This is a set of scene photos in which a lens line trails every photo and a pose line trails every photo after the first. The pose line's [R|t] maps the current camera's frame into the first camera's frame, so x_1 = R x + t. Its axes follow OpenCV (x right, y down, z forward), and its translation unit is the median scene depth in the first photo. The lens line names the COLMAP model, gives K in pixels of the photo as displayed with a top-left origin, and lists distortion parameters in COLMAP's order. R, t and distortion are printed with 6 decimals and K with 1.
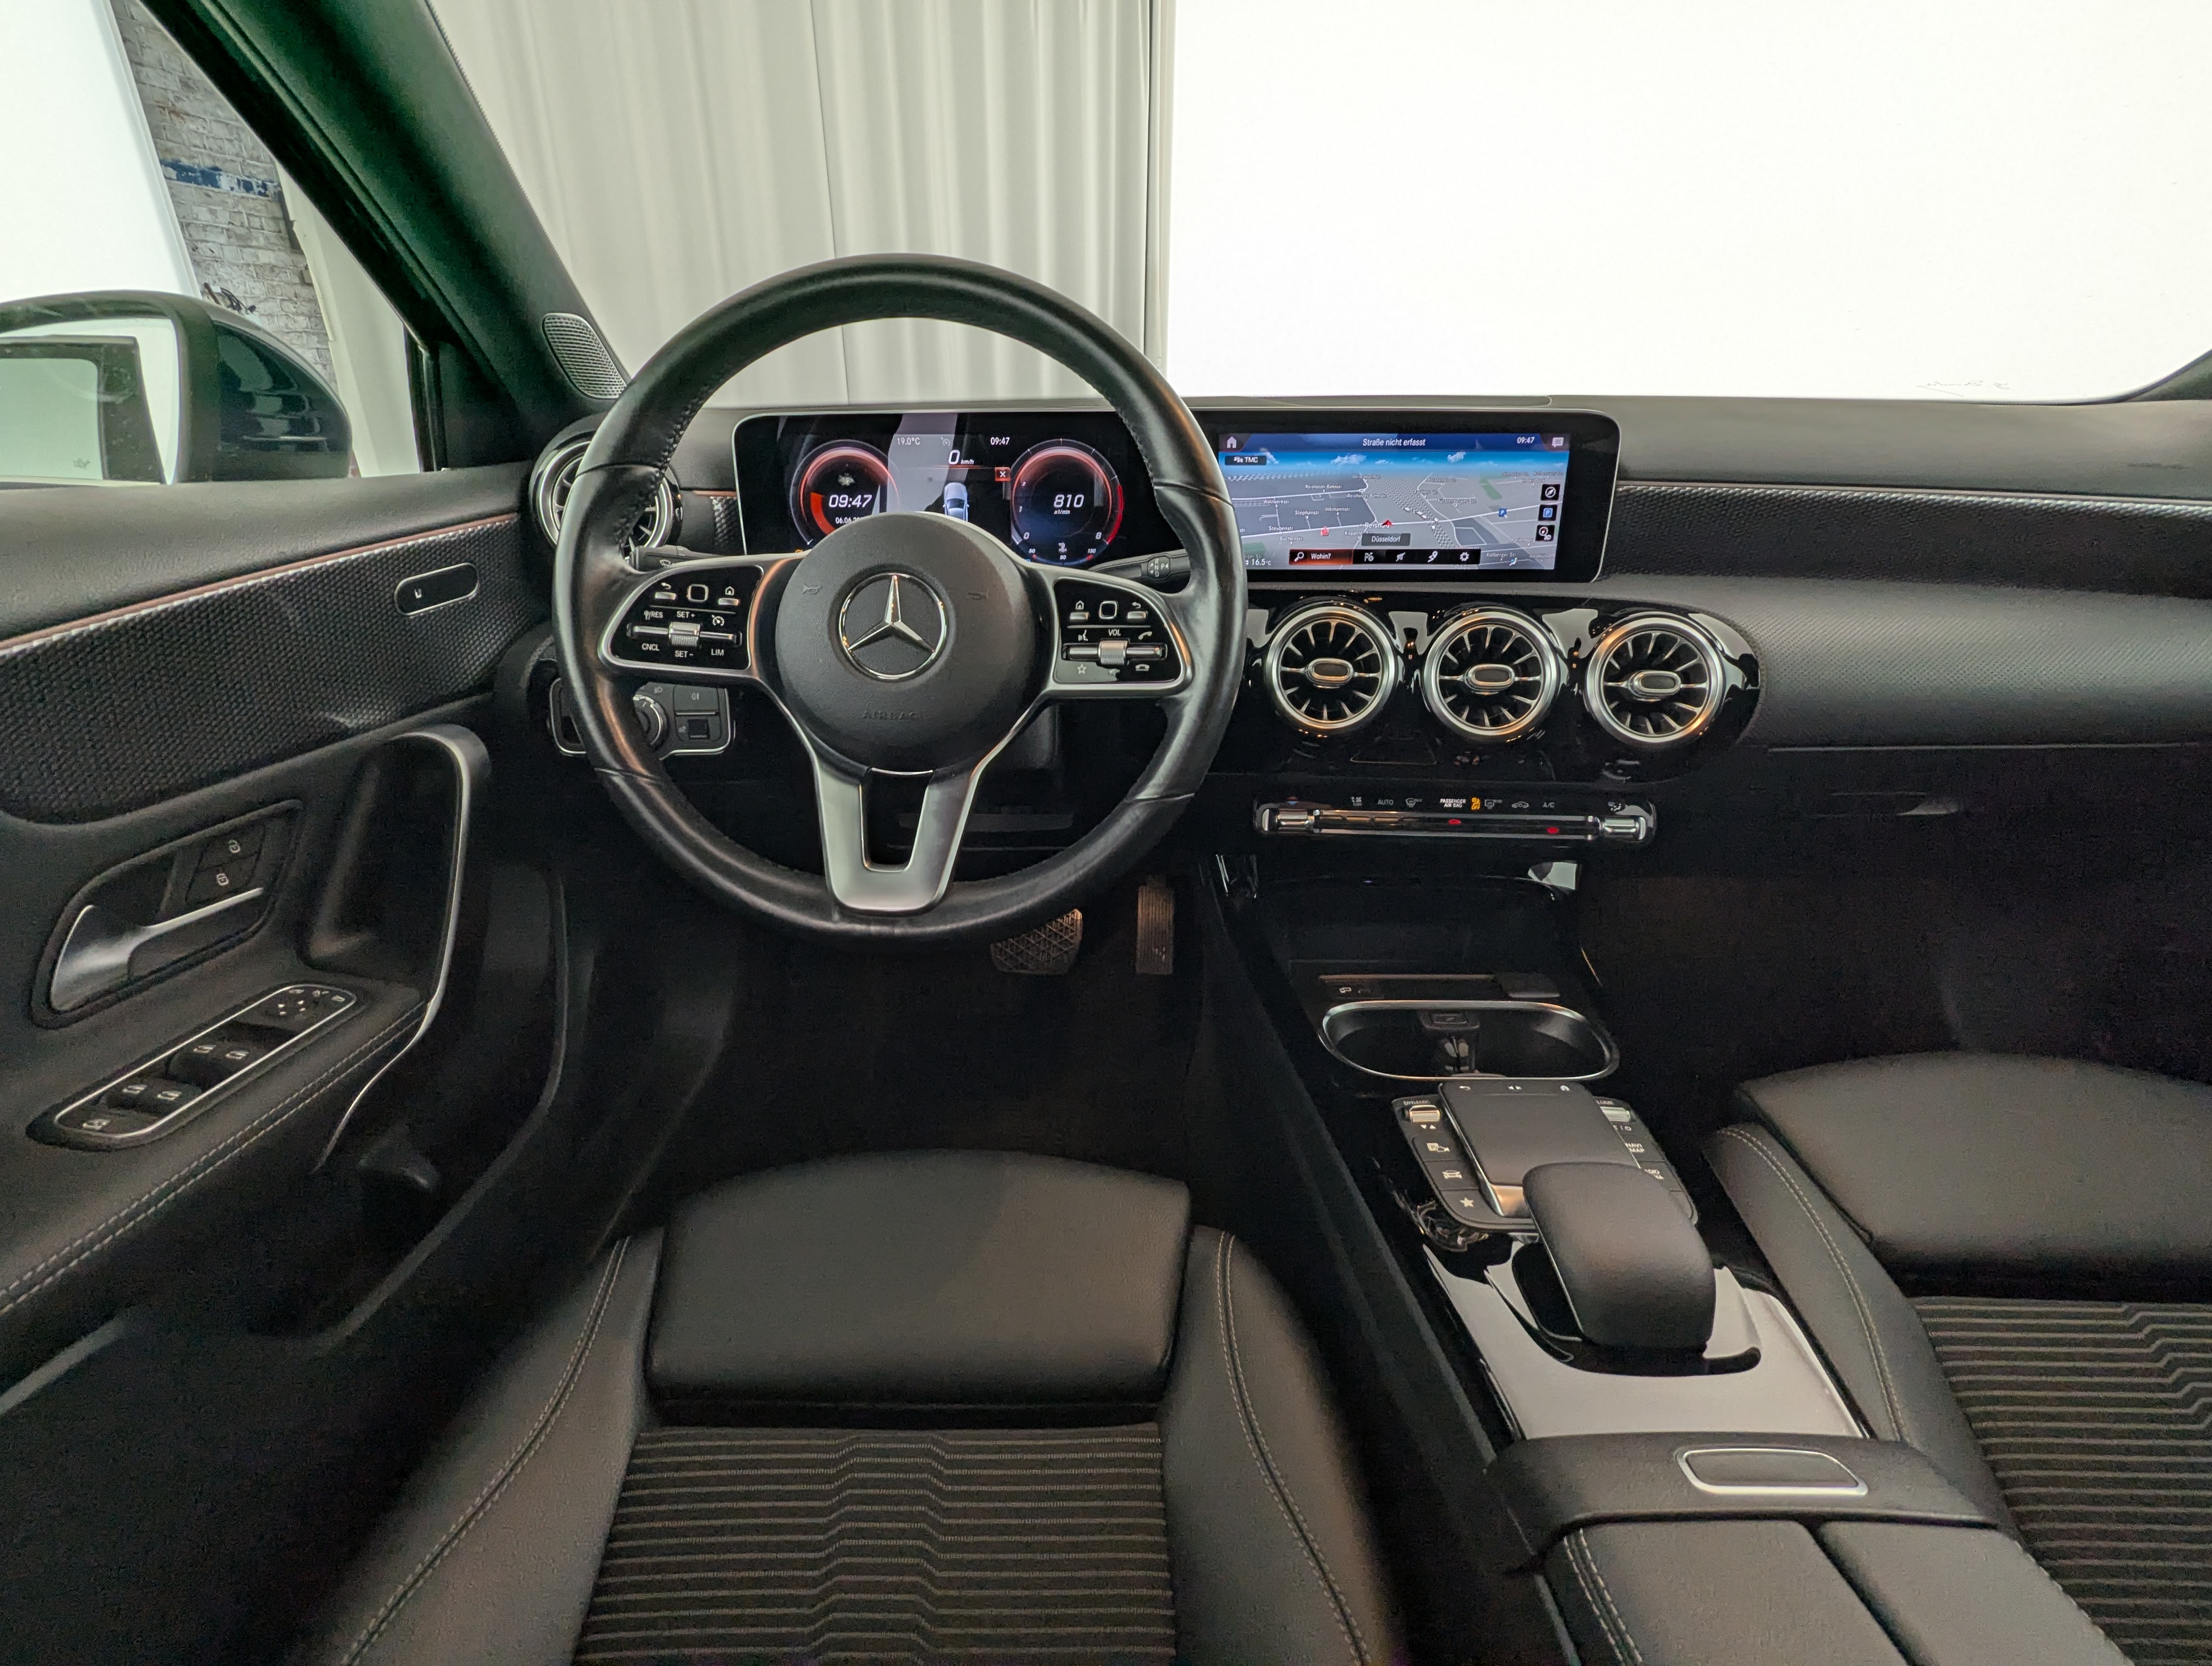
lens RADIAL K [[1032.1, 0, 1114.3], [0, 1032.1, 835.8], [0, 0, 1]] dist [-0.003431, -0.000646]
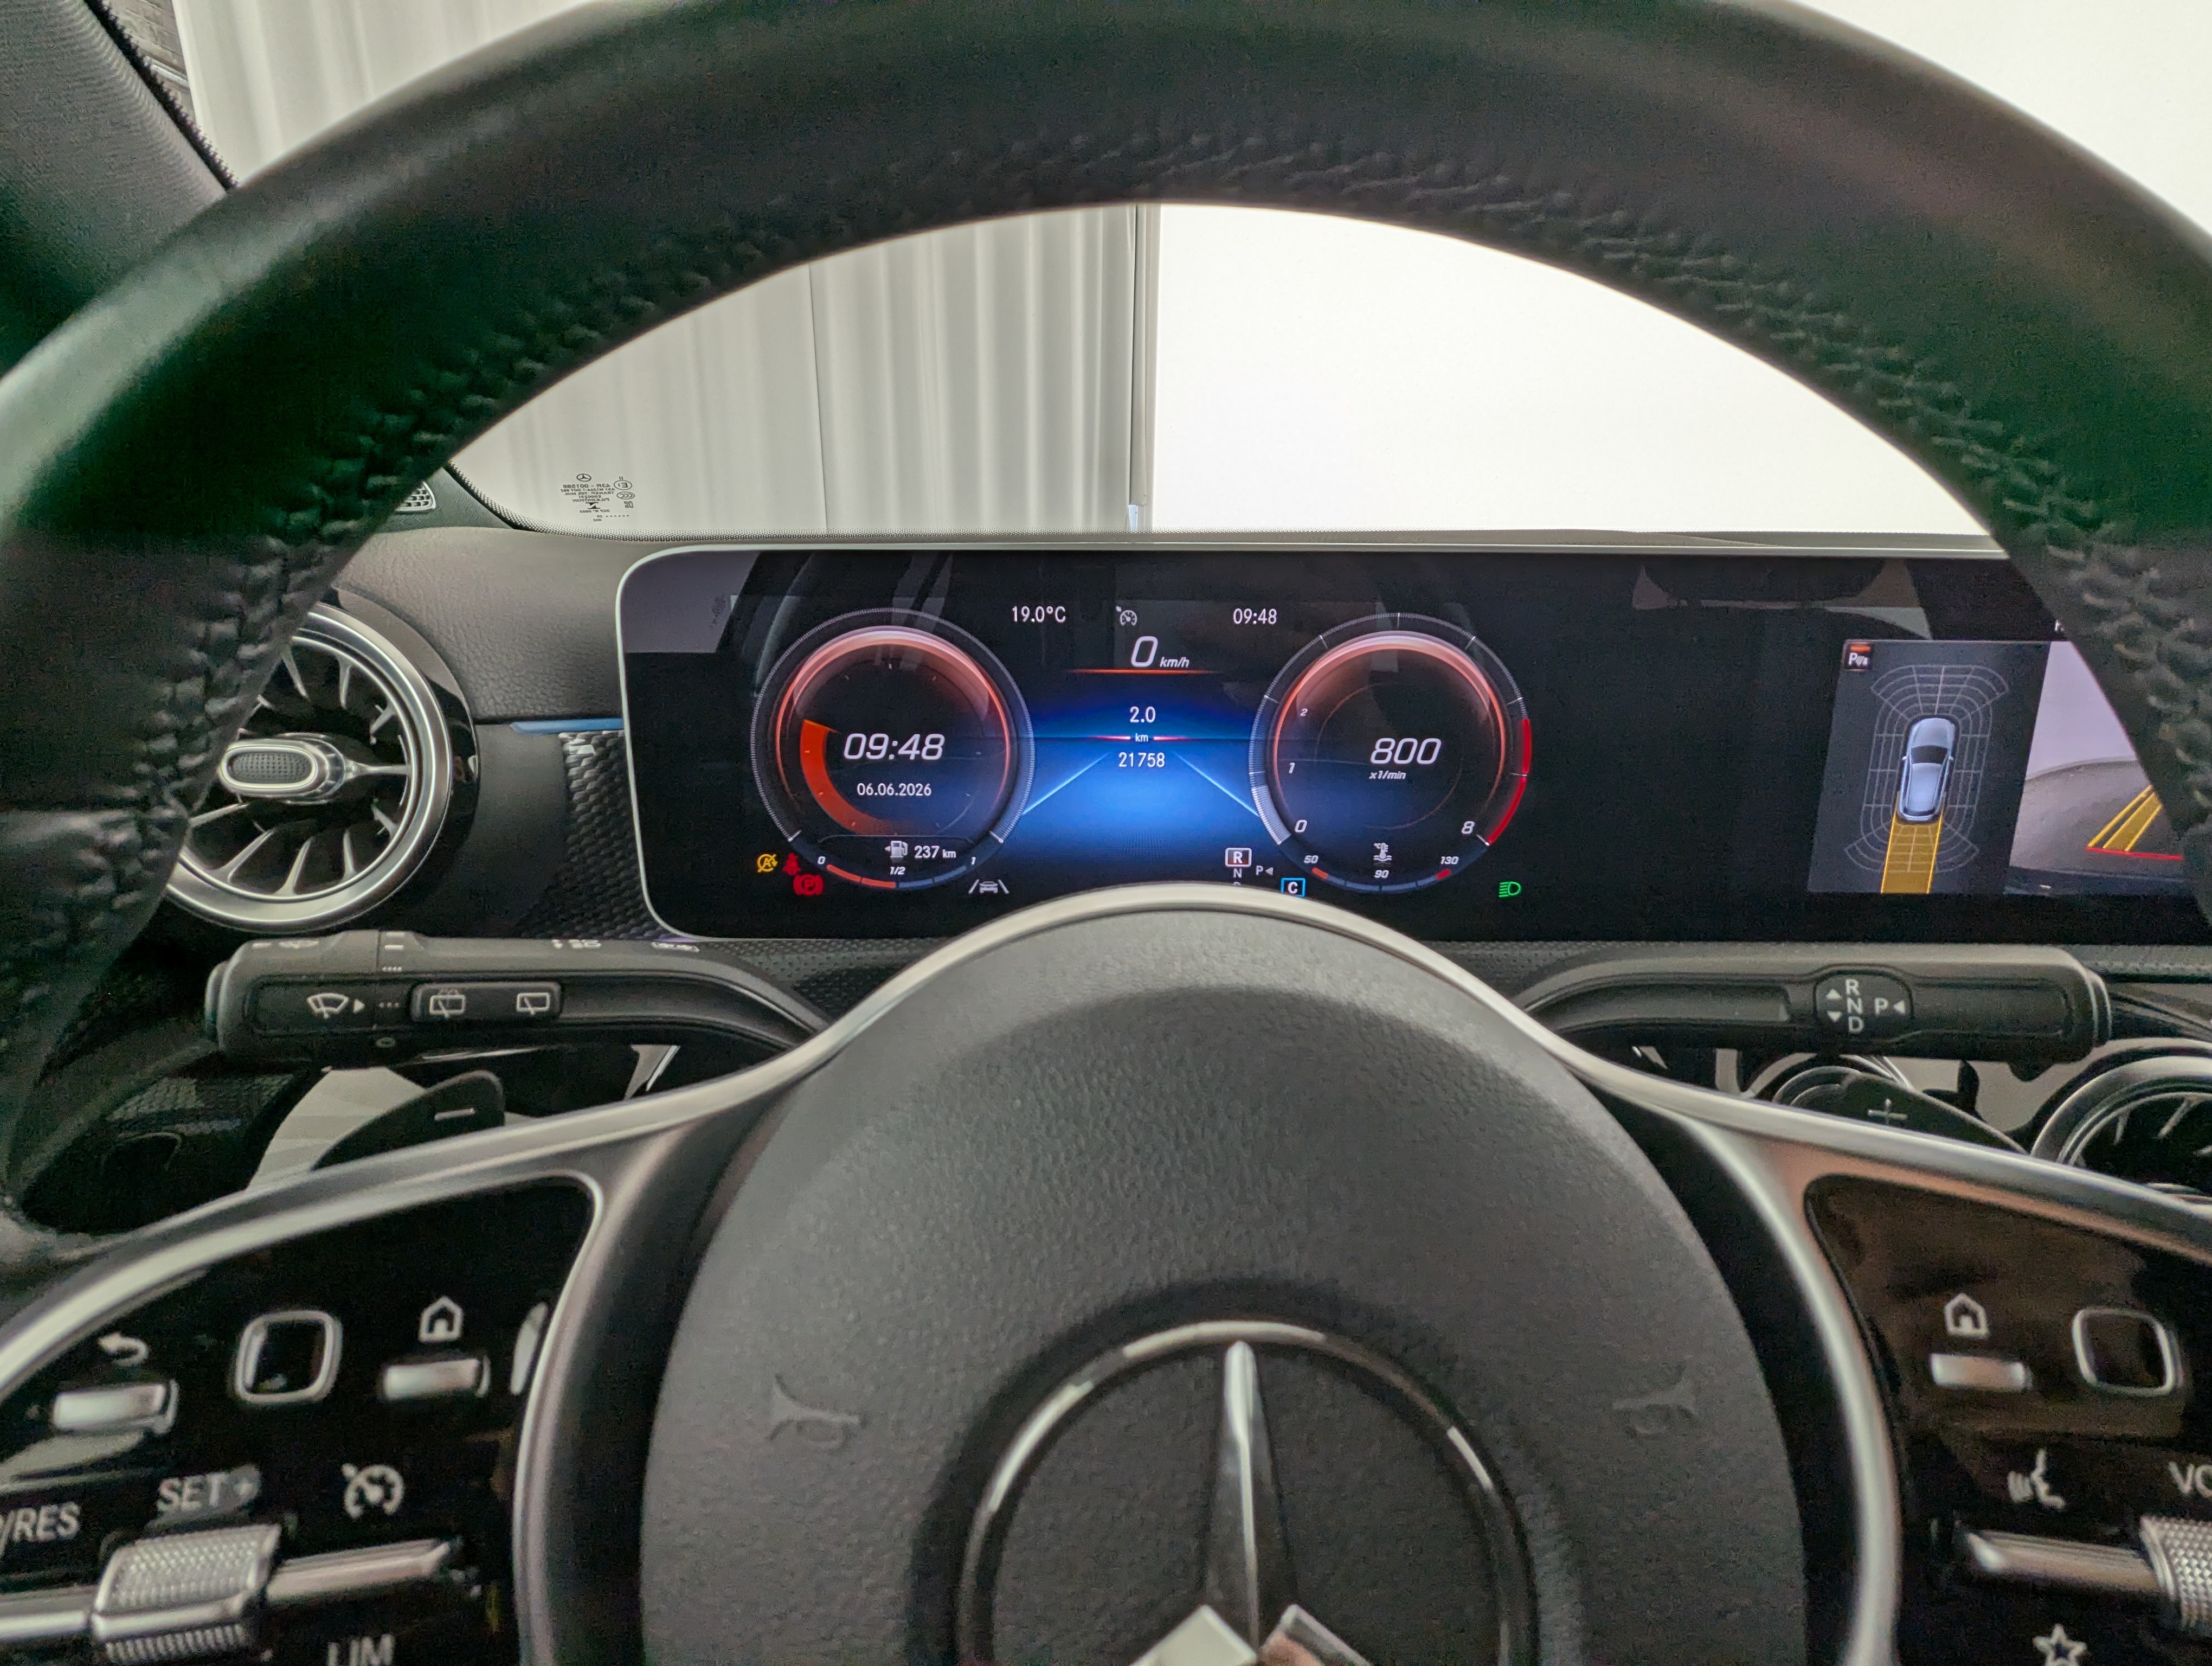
lens RADIAL K [[1032.1, 0, 1099.8], [0, 1032.1, 862.9], [0, 0, 1]] dist [-0.003431, -0.000646]
pose [[0.999362, 0.003023, 0.035594, -0.191271], [0.000728, 0.994485, -0.104879, -0.238221], [-0.035715, 0.104838, 0.993848, 0.594976]]
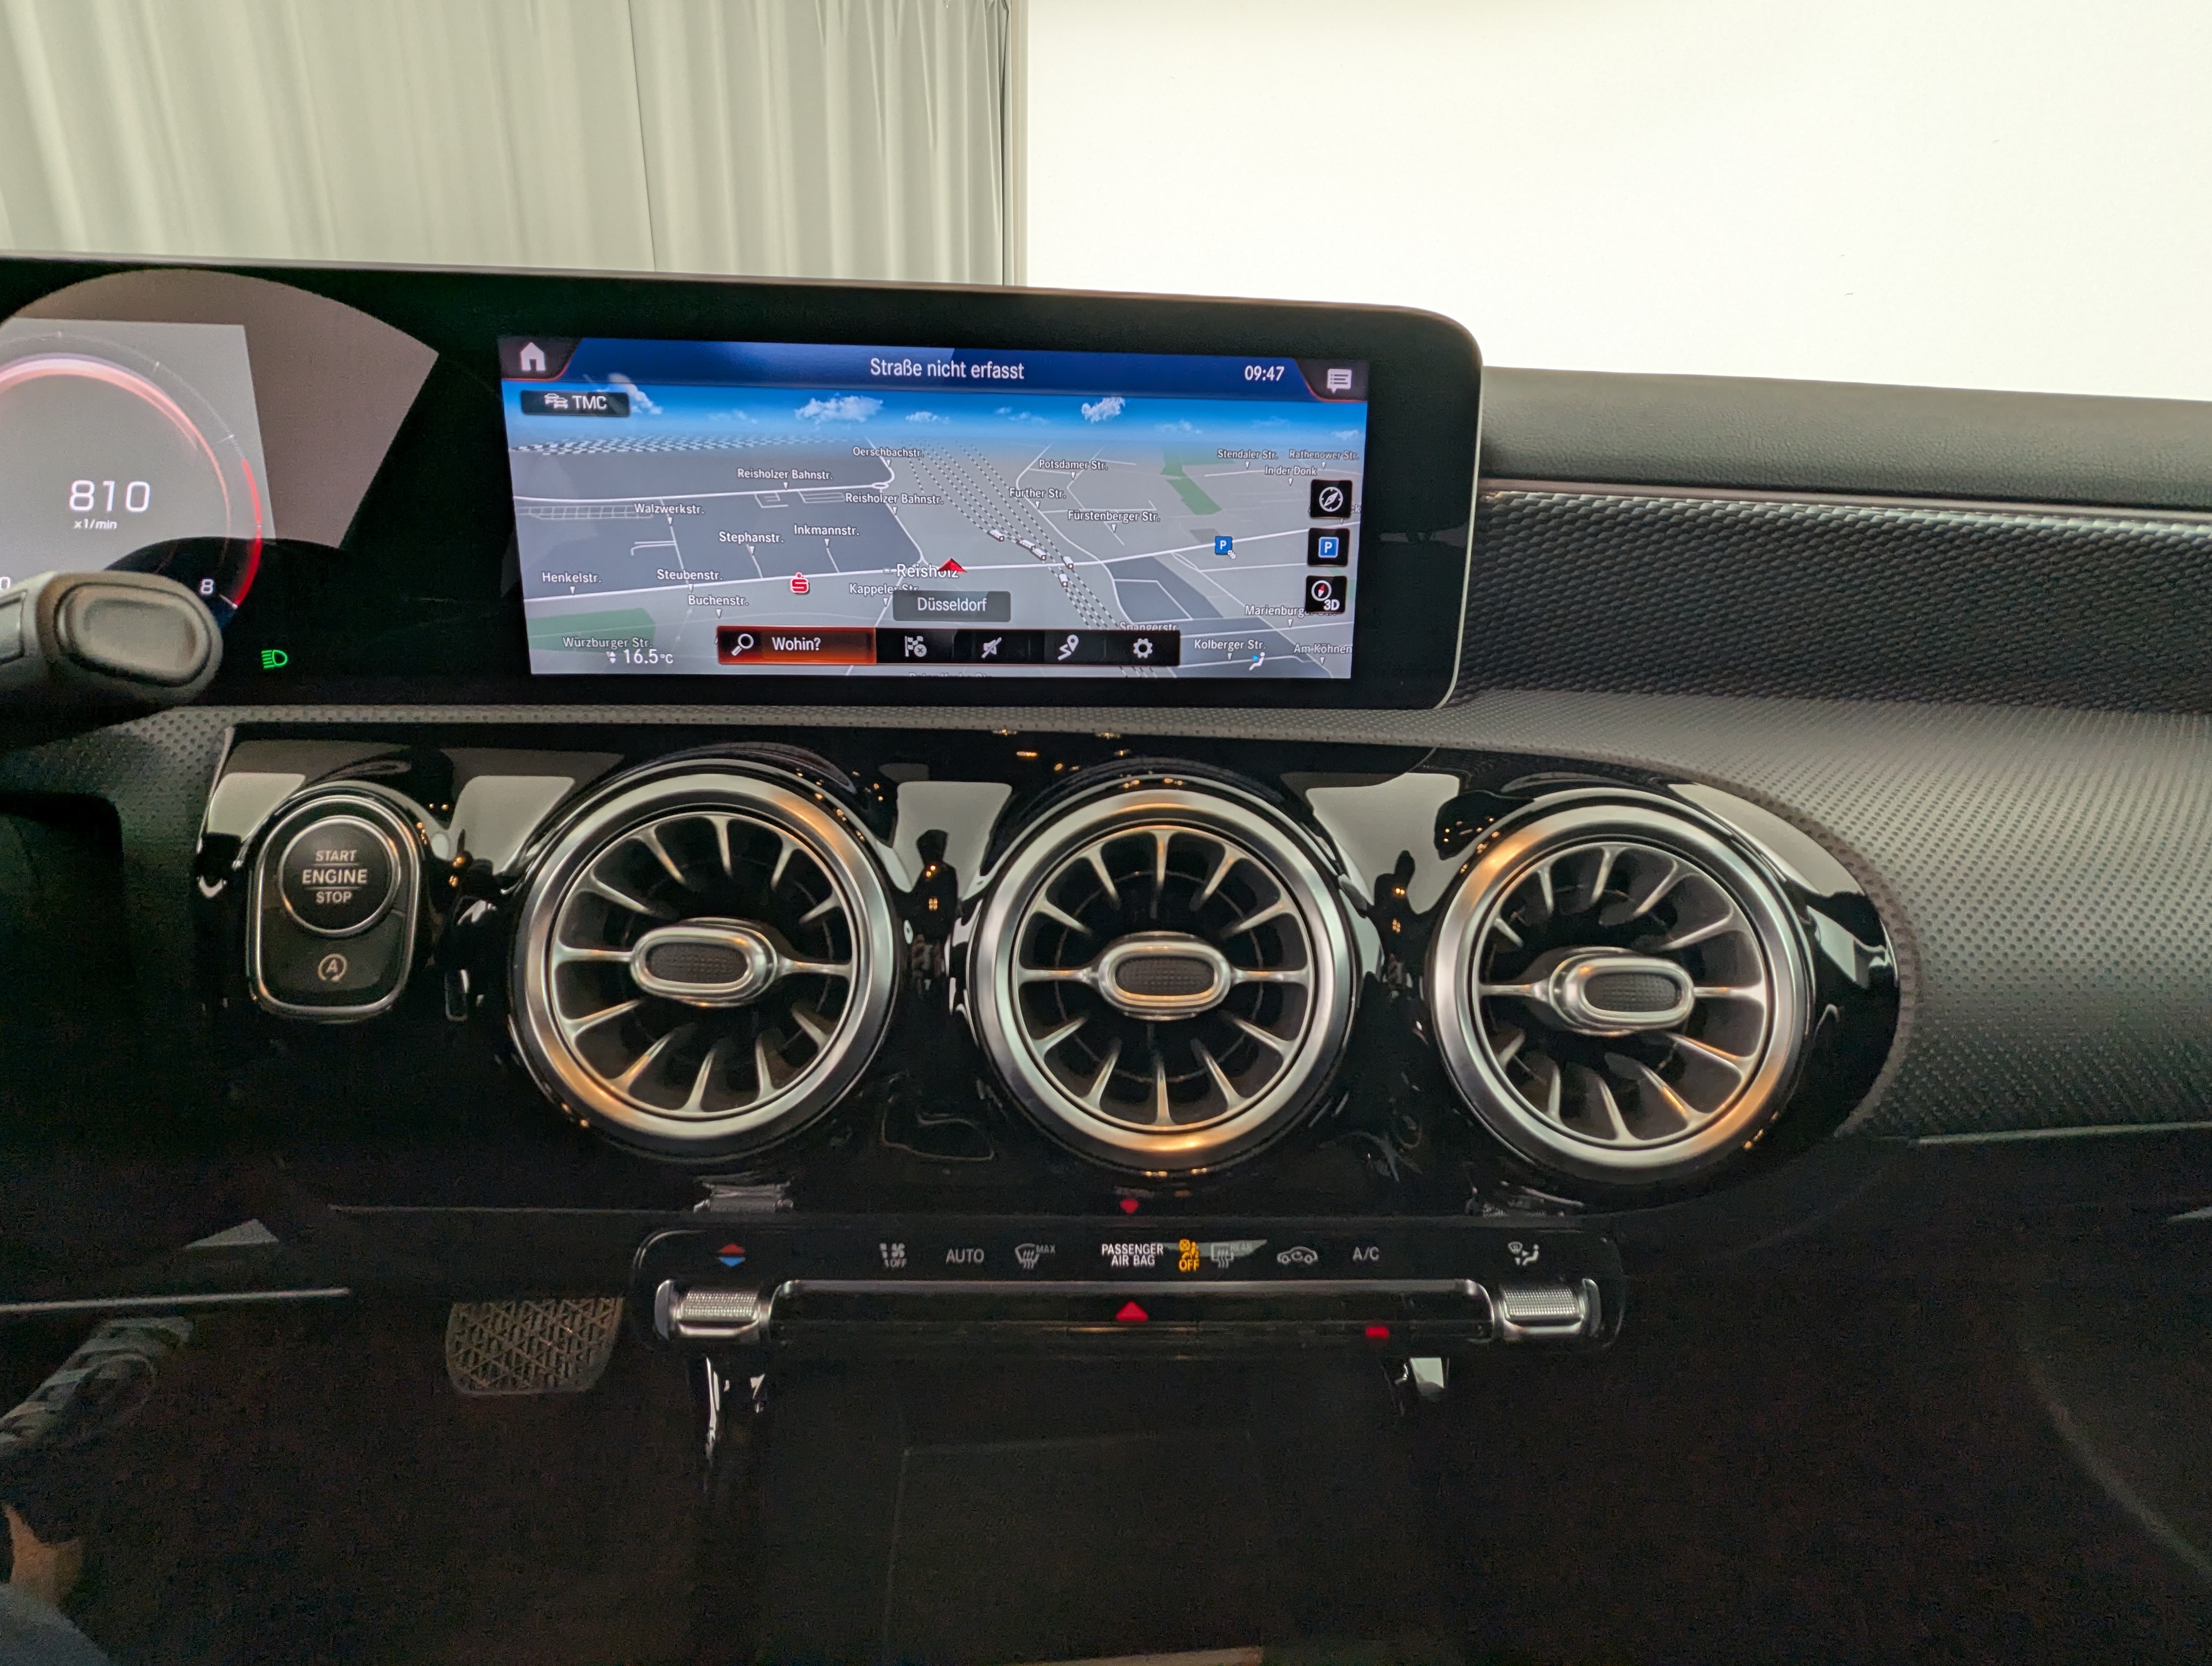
lens RADIAL K [[1032.1, 0, 1137.8], [0, 1032.1, 858.8], [0, 0, 1]] dist [-0.003431, -0.000646]
pose [[0.993813, -0.010878, 0.110536, 0.297996], [0.024361, 0.992308, -0.121377, -0.138490], [-0.108365, 0.123318, 0.986433, 0.613335]]
